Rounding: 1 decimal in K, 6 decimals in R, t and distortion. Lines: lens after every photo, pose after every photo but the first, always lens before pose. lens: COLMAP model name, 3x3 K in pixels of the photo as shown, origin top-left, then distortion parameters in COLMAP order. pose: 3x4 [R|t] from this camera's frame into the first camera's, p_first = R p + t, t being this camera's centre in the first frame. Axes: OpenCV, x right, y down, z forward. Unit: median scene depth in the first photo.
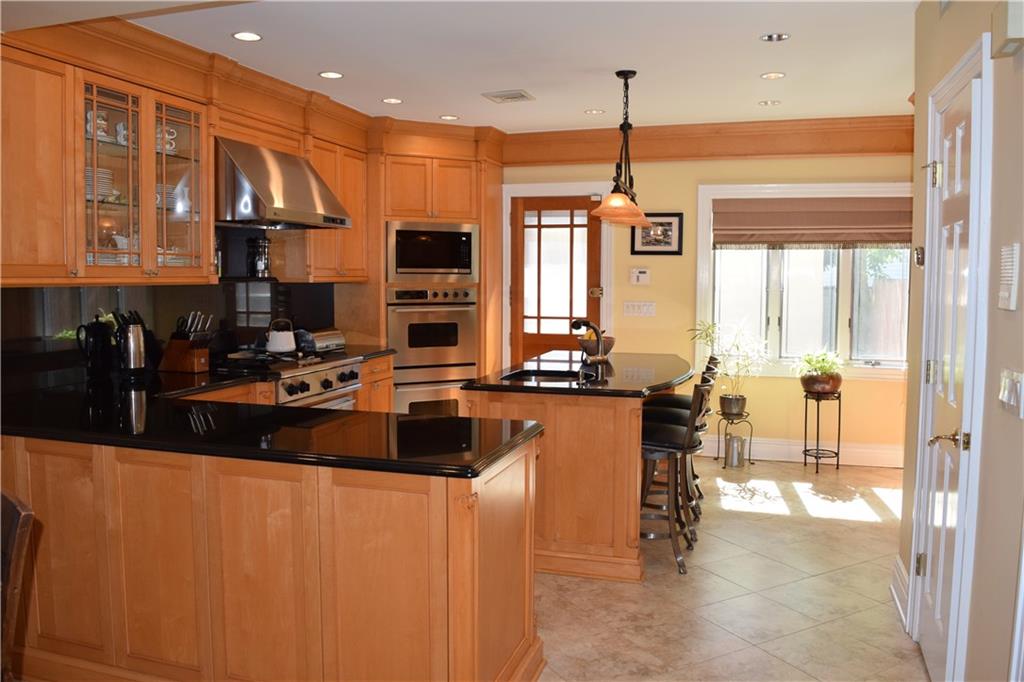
lens RADIAL K [[799.3, 0, 512.0], [0, 799.3, 341.0], [0, 0, 1]] dist [-0.086966, 0.002681]
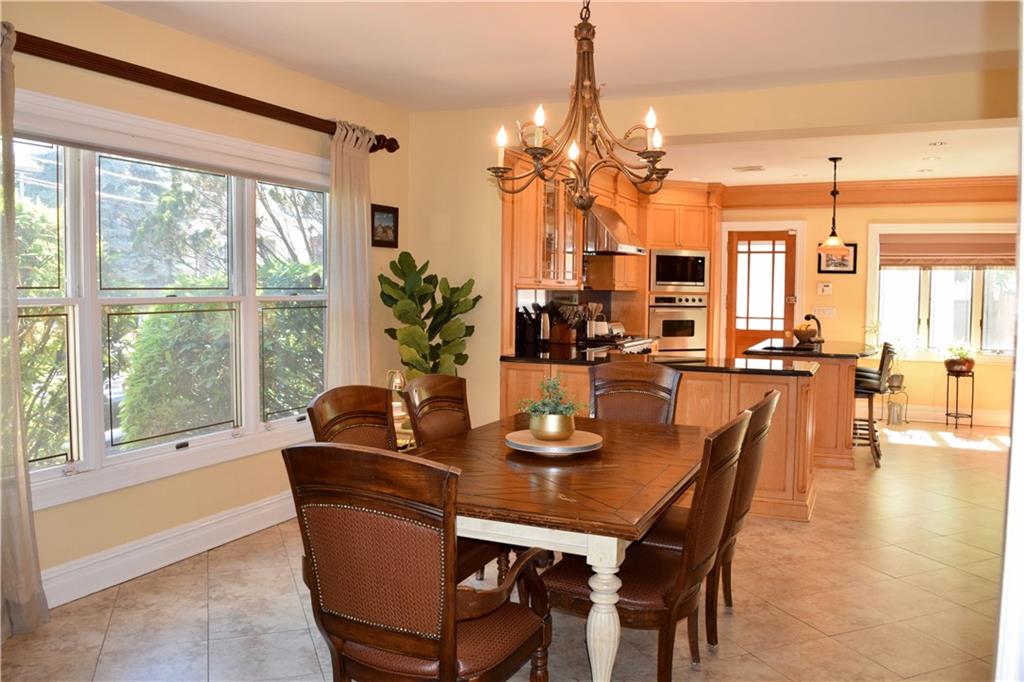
lens RADIAL K [[799.3, 0, 512.0], [0, 799.3, 341.0], [0, 0, 1]] dist [-0.086966, 0.002681]
pose [[0.991078, 0.014562, -0.132486, -0.204884], [-0.016748, 0.999741, -0.015396, 0.042466], [0.132228, 0.017478, 0.991065, -0.454421]]
